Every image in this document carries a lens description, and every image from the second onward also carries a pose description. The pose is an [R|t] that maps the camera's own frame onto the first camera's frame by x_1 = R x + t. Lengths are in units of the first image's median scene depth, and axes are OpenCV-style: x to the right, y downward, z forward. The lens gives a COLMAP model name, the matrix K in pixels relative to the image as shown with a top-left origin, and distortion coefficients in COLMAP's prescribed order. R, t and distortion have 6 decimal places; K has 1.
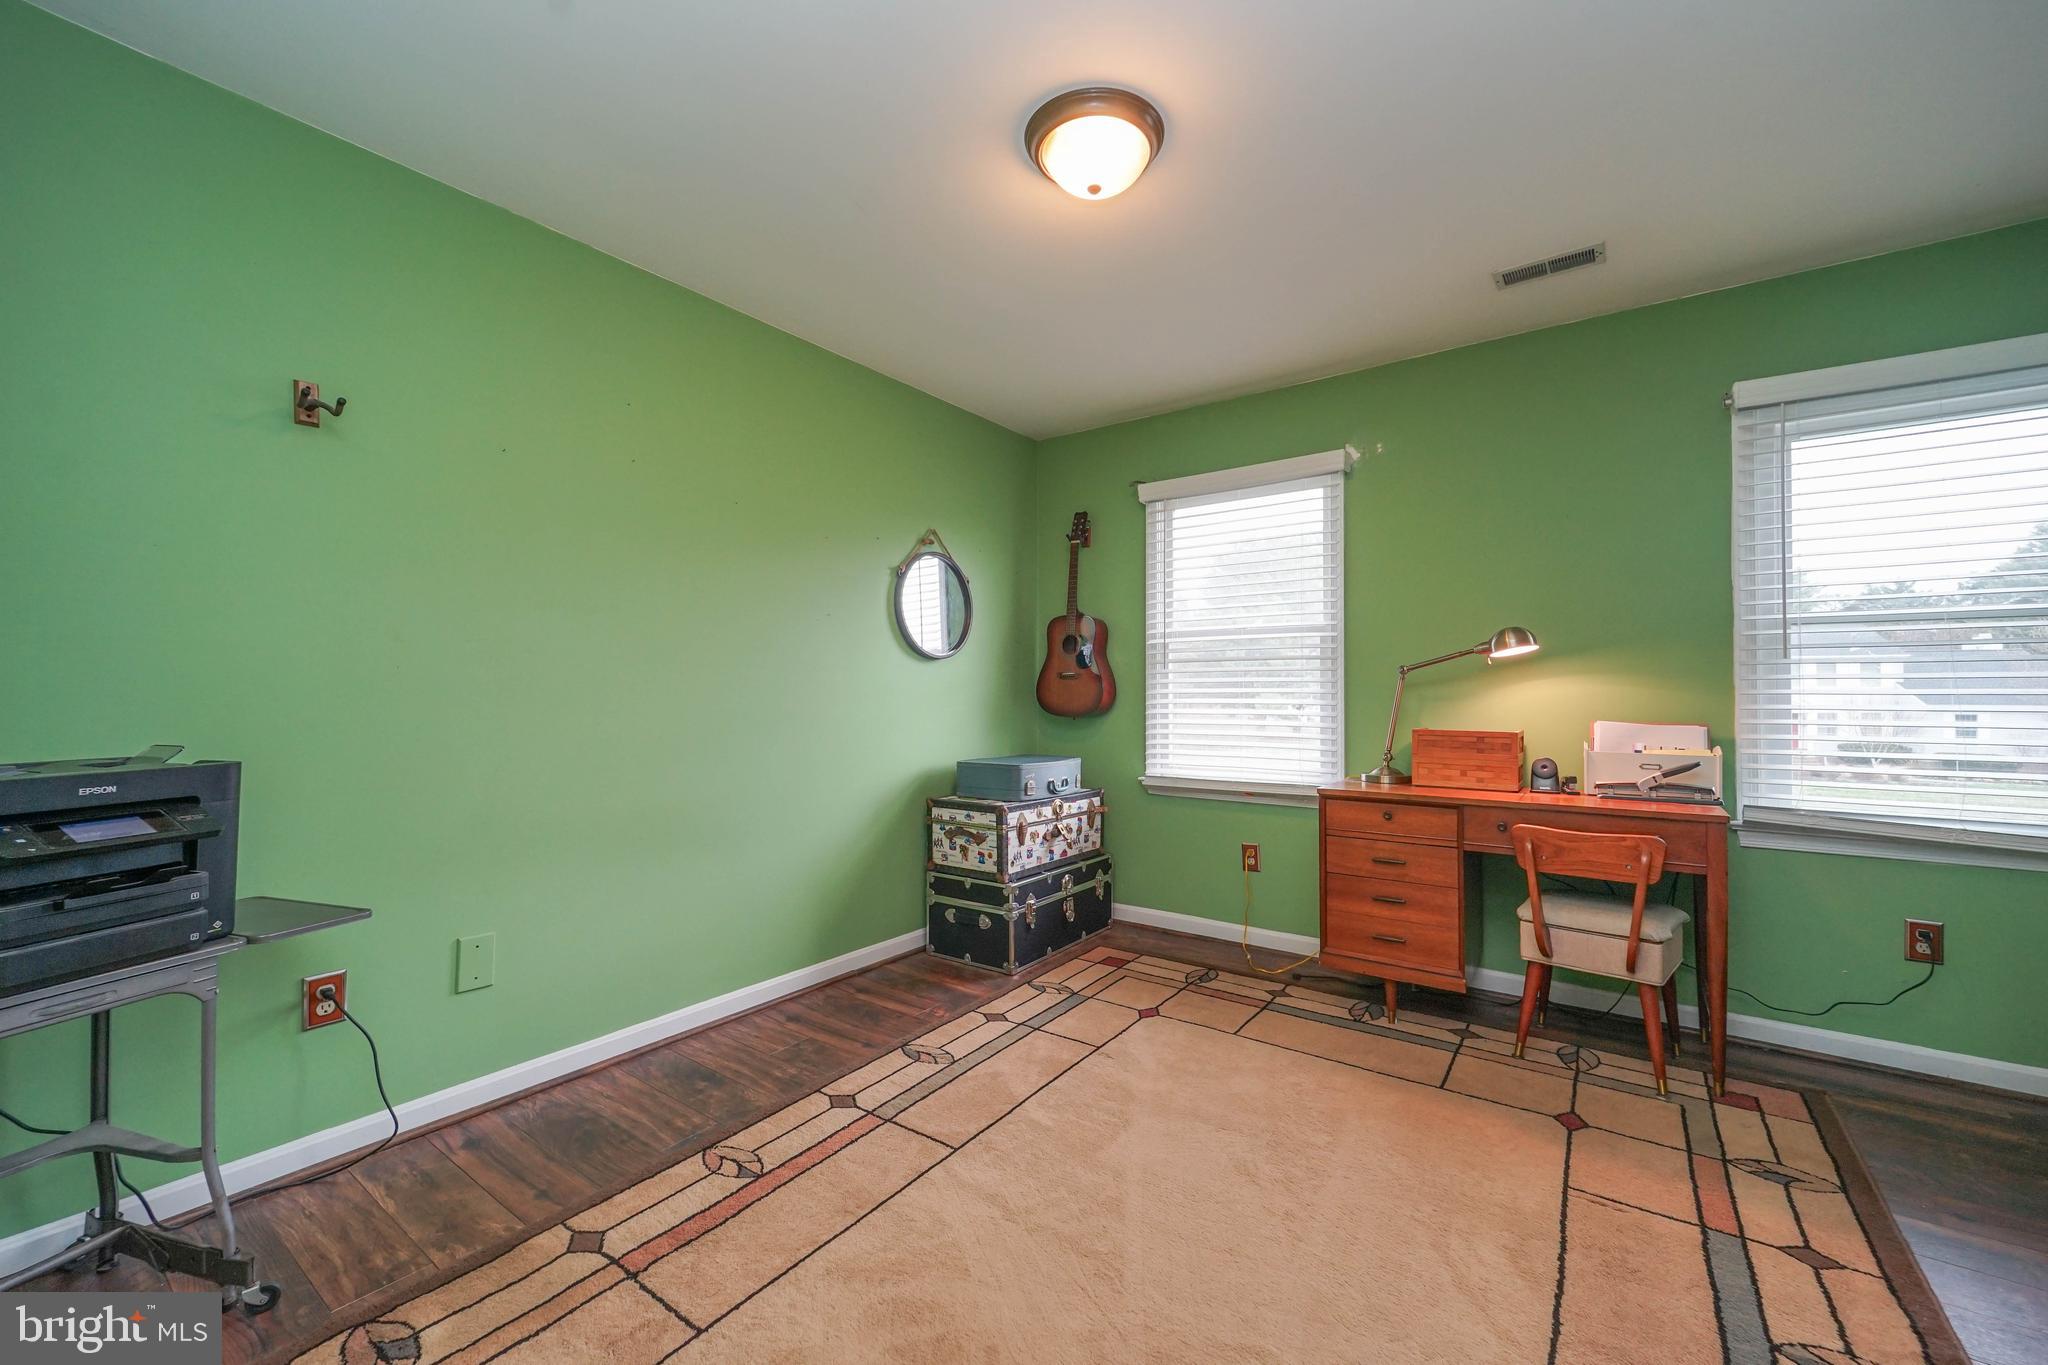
lens RADIAL K [[833.2, 0, 1033.1], [0, 833.2, 686.9], [0, 0, 1]] dist [-0.002506, -0.001743]
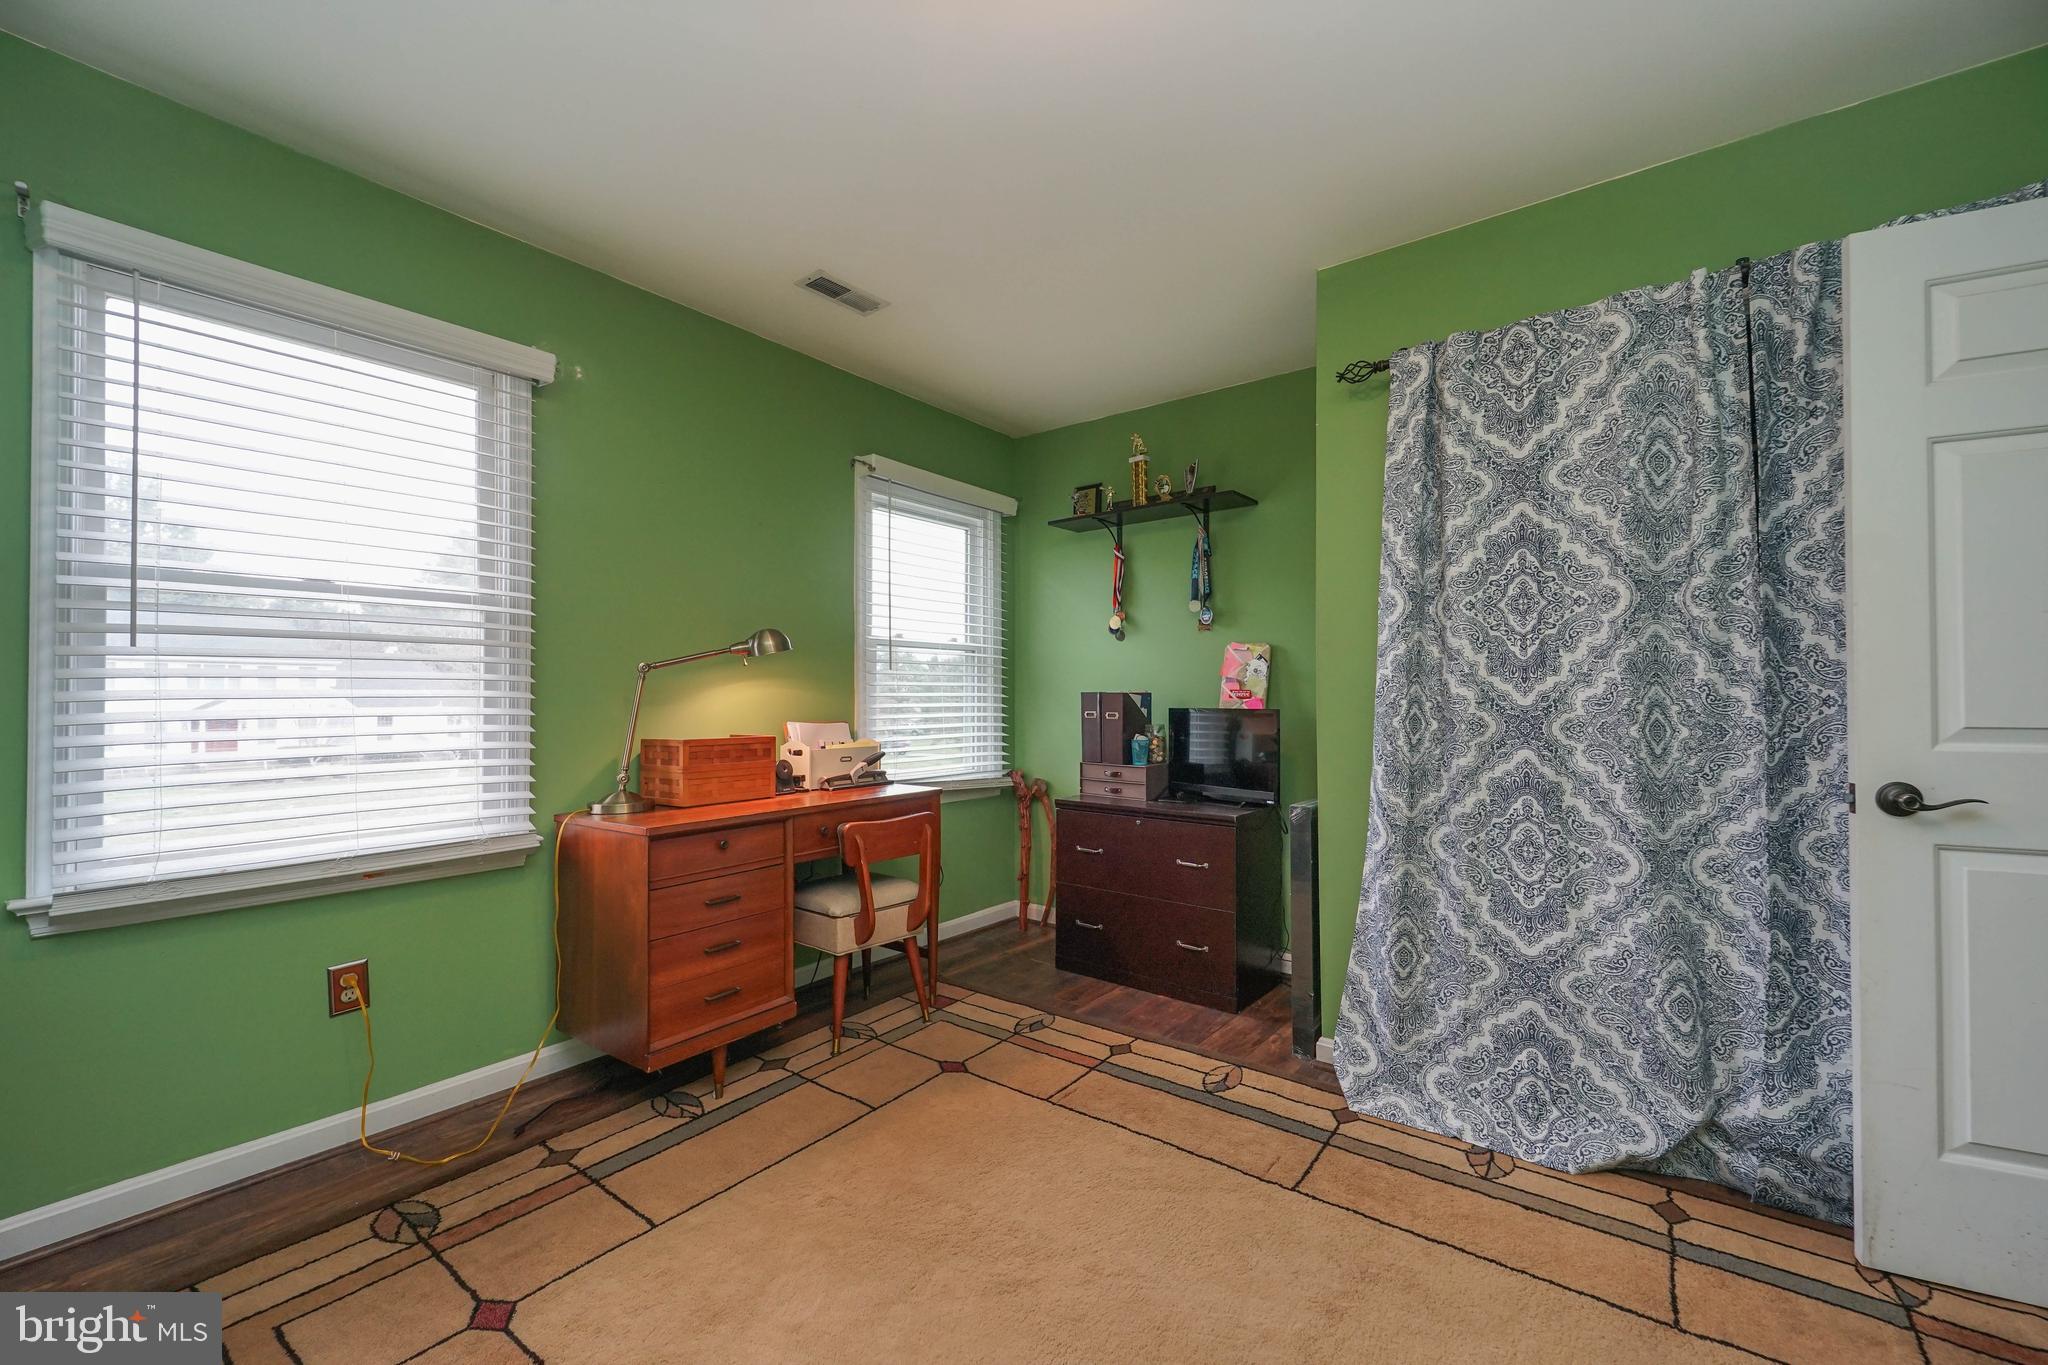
lens RADIAL K [[833.2, 0, 1031.3], [0, 833.2, 682.2], [0, 0, 1]] dist [-0.002506, -0.001743]
pose [[-0.006228, 0.013136, 0.999894, -0.381775], [-0.006798, 0.999890, -0.013179, 0.001411], [-0.999958, -0.006880, -0.006138, 0.667854]]
